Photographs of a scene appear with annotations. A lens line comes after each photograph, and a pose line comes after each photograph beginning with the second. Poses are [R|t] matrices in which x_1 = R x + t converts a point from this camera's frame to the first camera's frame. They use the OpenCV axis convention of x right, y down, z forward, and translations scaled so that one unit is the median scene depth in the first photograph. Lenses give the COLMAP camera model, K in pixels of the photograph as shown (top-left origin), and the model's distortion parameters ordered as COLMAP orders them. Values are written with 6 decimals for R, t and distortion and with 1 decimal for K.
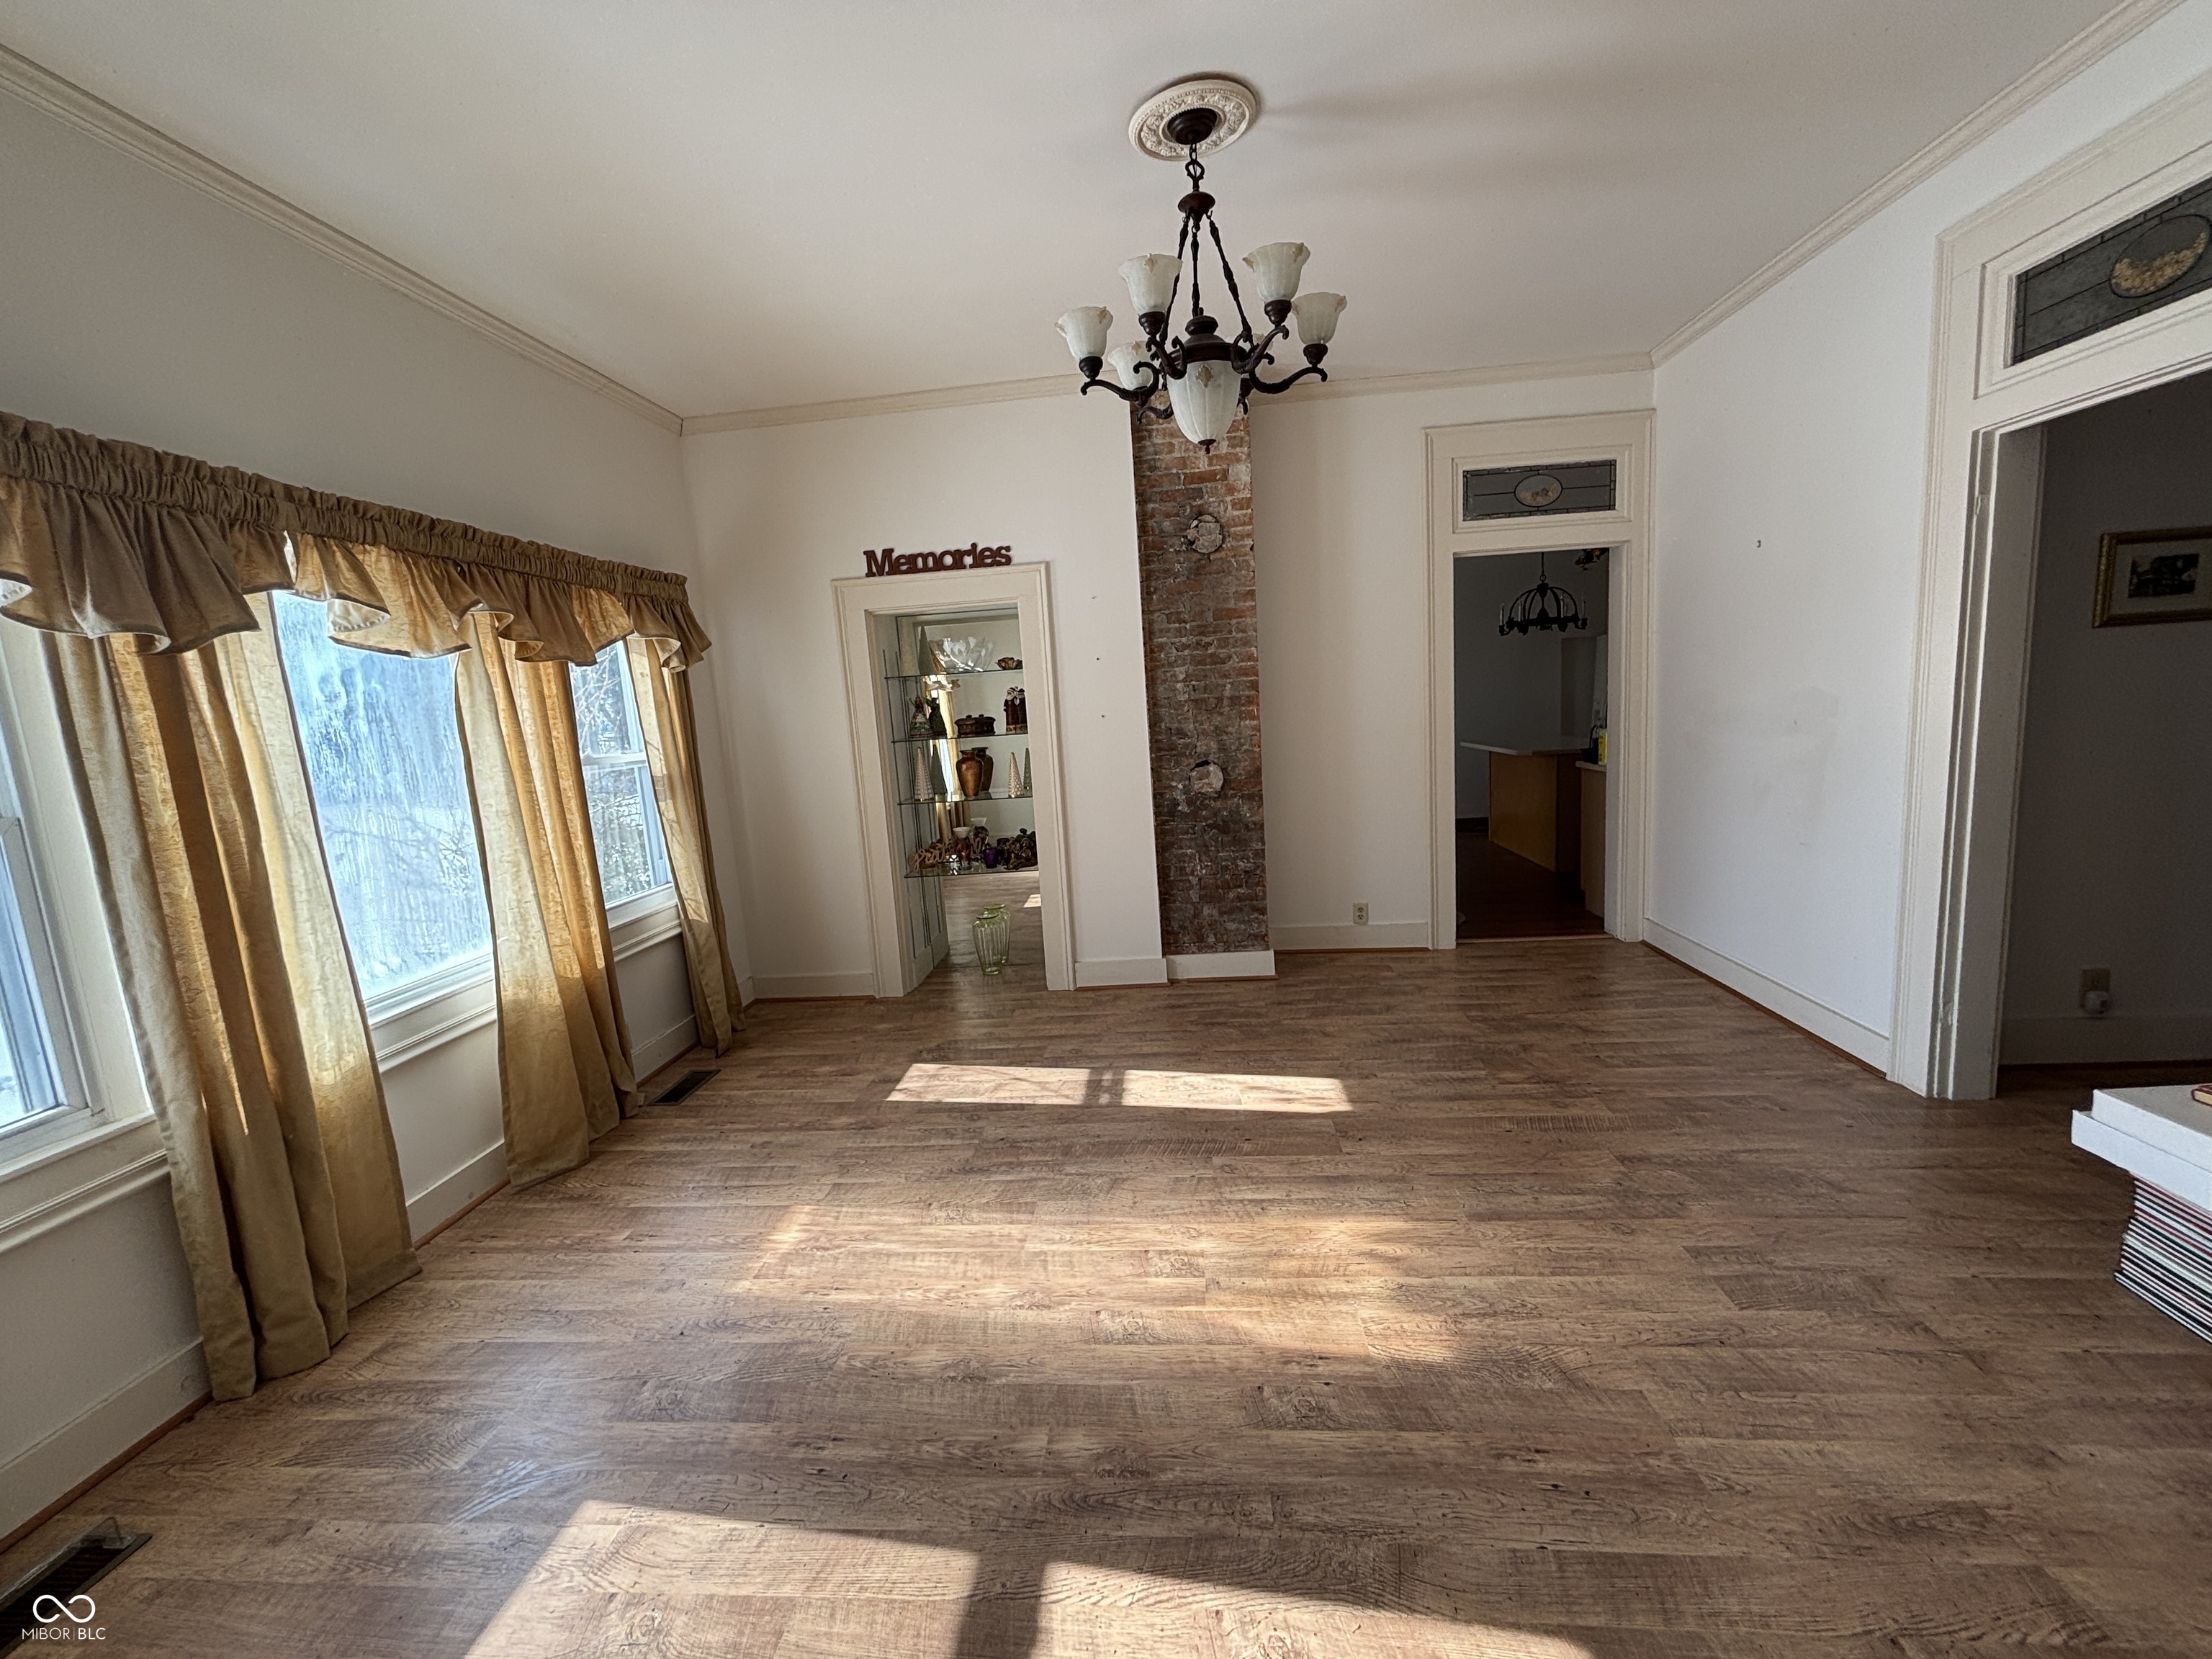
lens RADIAL K [[891.5, 0, 1094.3], [0, 891.5, 836.7], [0, 0, 1]] dist [0.001099, 0.000612]
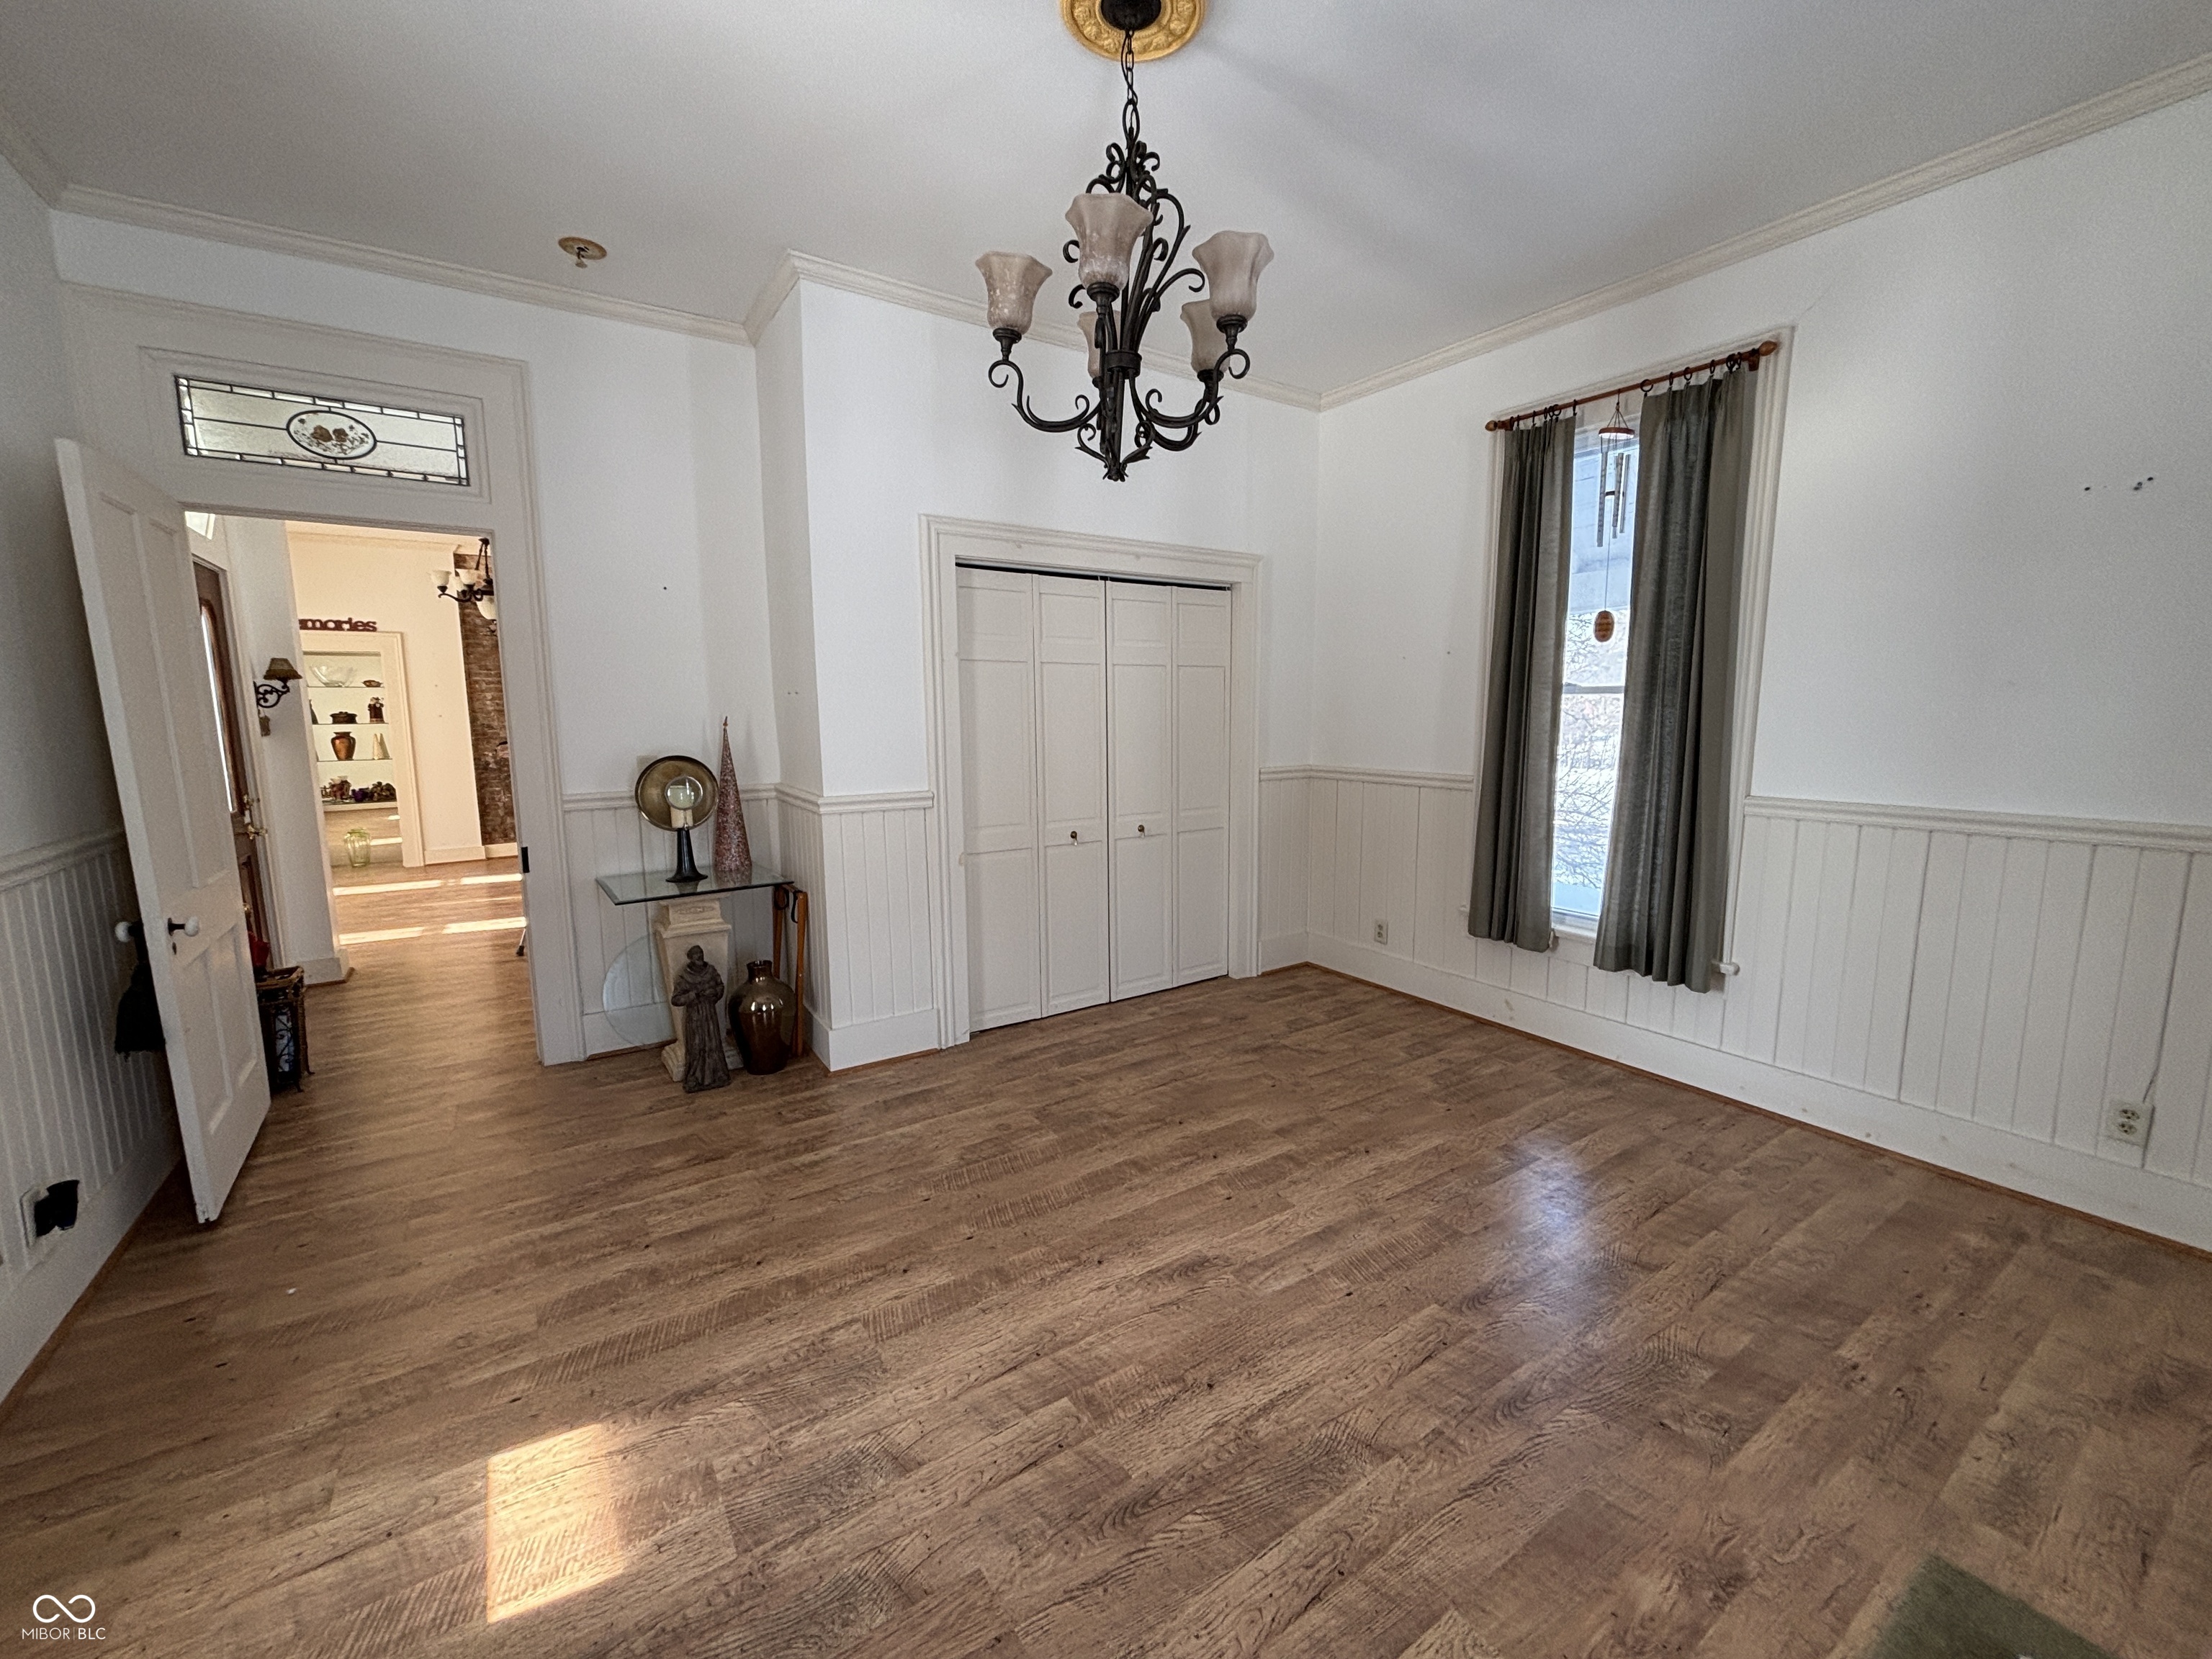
lens RADIAL K [[891.5, 0, 1100.1], [0, 891.5, 824.1], [0, 0, 1]] dist [0.001099, 0.000612]
pose [[0.777861, -0.018397, 0.628167, -0.097917], [0.049877, 0.998225, -0.032529, 0.235803], [-0.626454, 0.056635, 0.777398, -1.395828]]
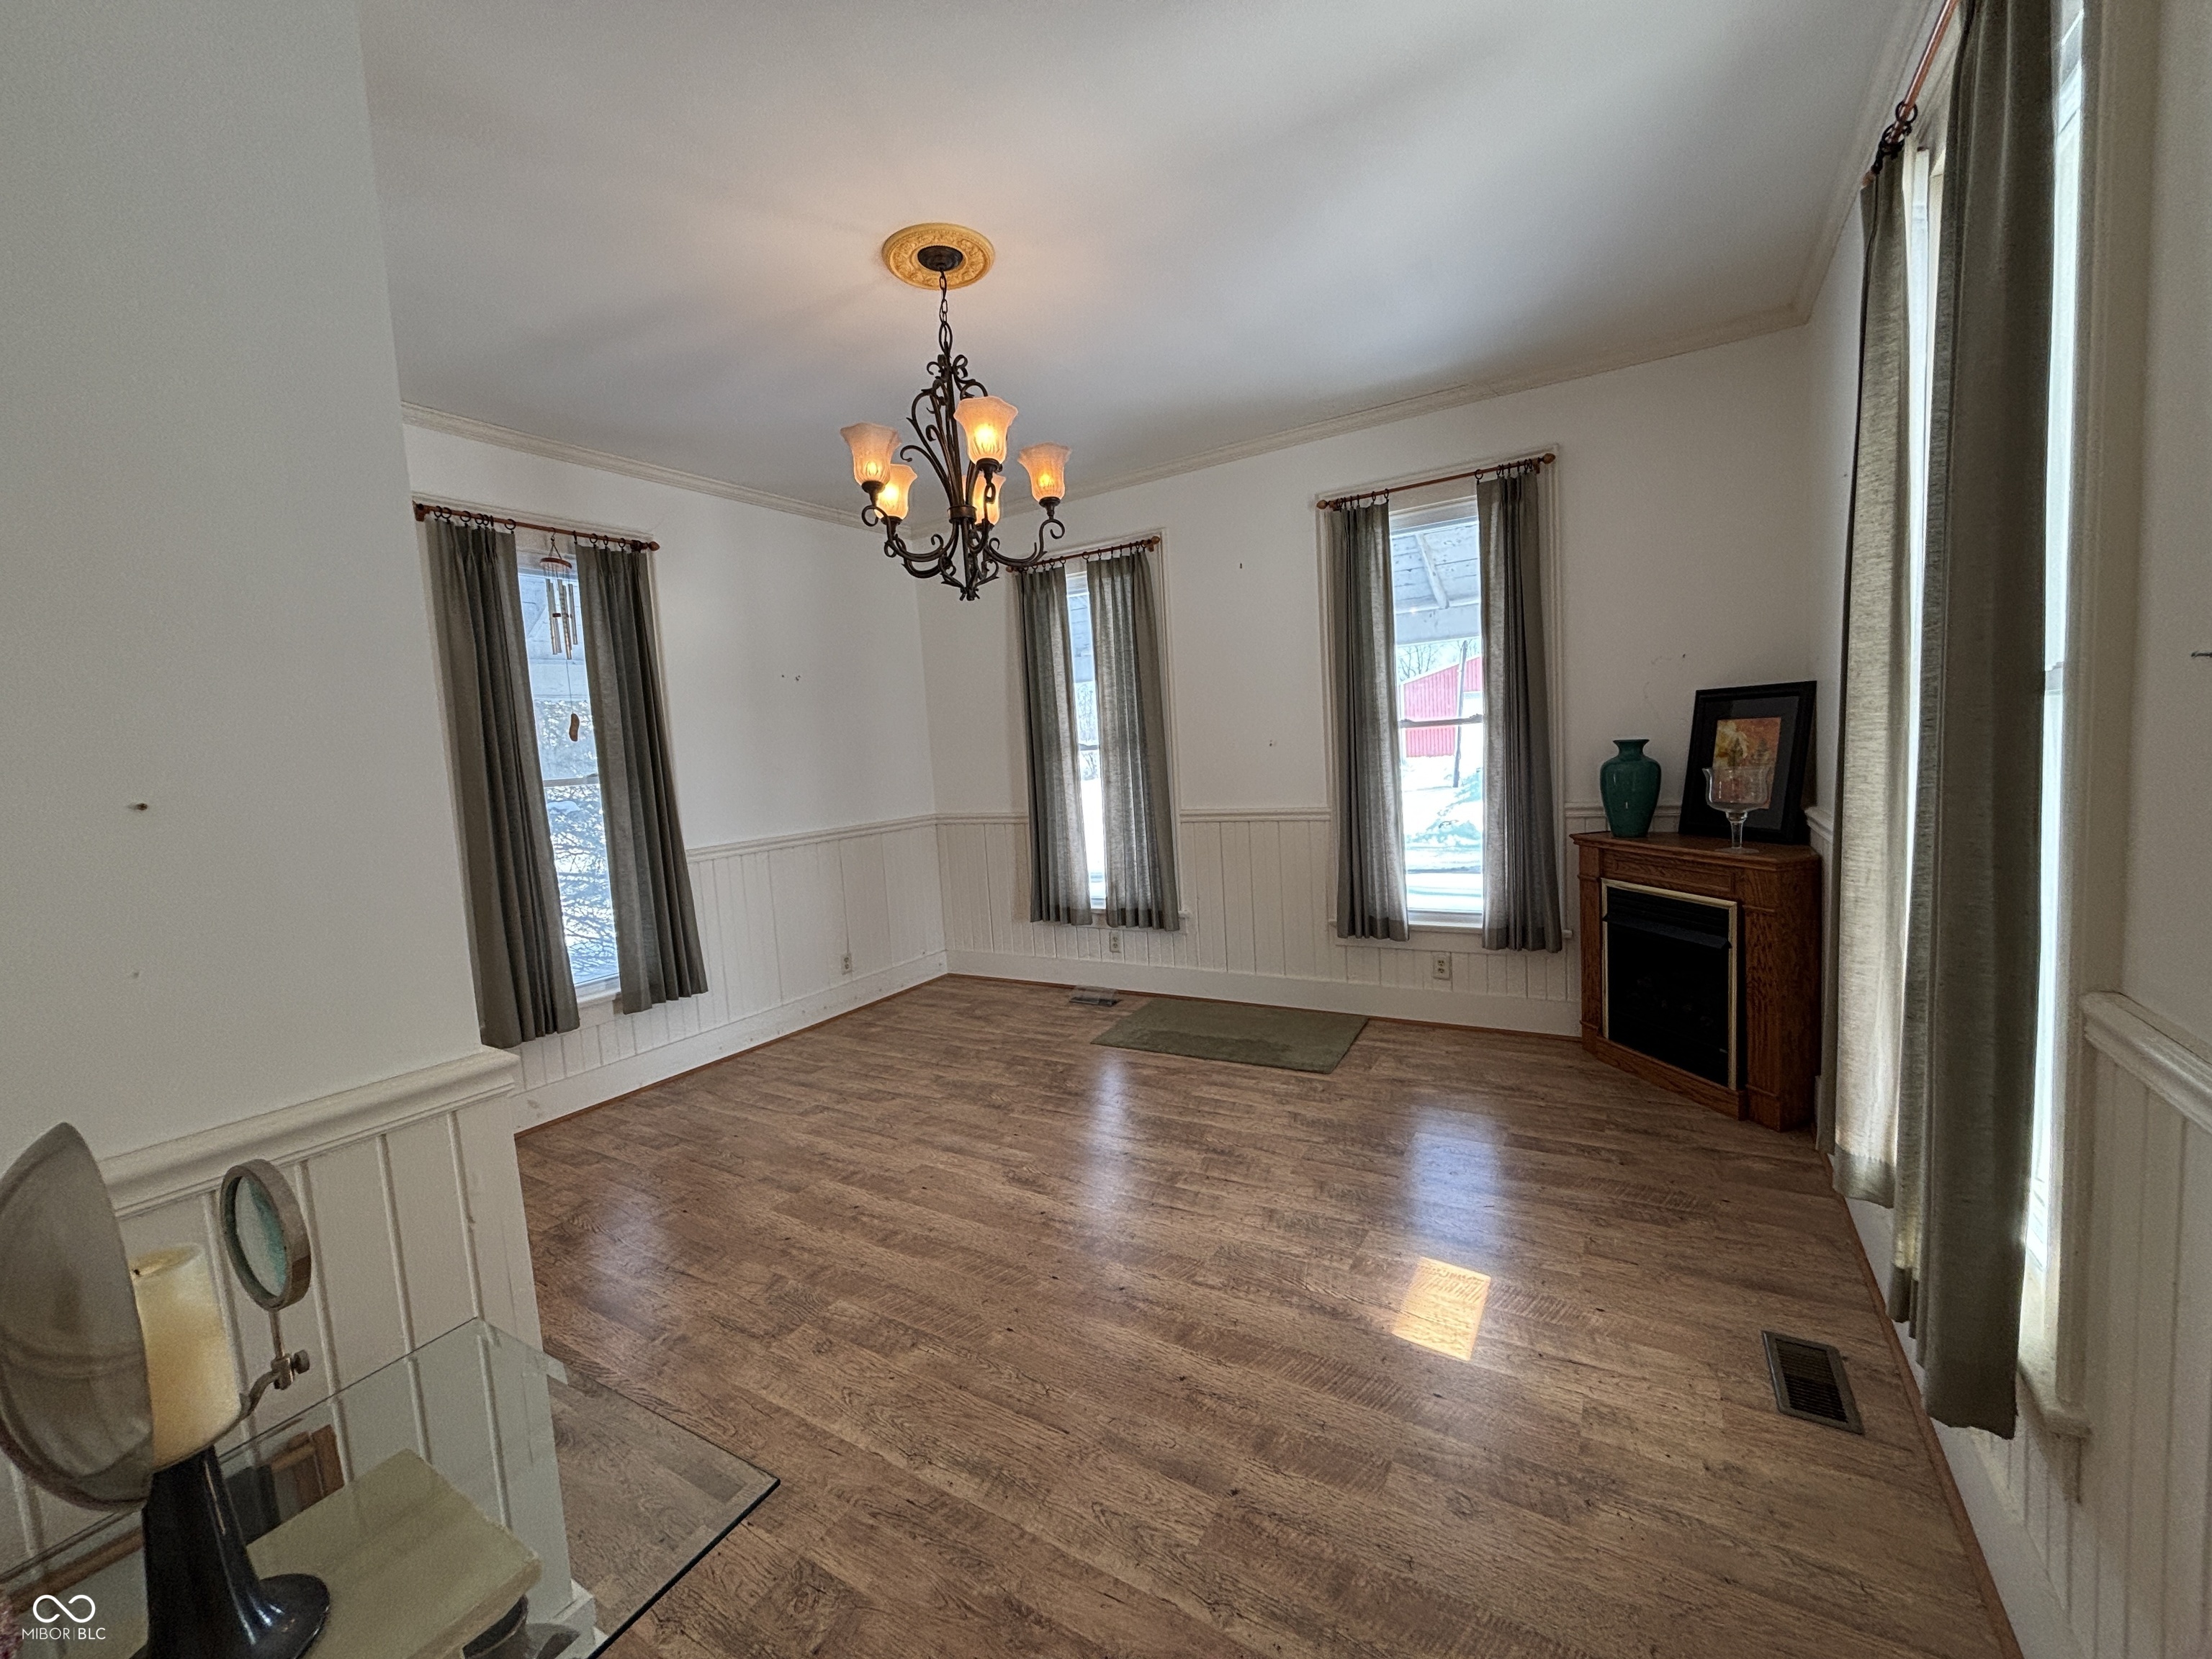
lens RADIAL K [[891.5, 0, 1101.9], [0, 891.5, 820.9], [0, 0, 1]] dist [0.001099, 0.000612]
pose [[-0.889301, 0.089438, 0.448492, -0.131723], [0.193609, 0.962100, 0.192040, 0.073237], [-0.414319, 0.257613, -0.872912, -0.441091]]
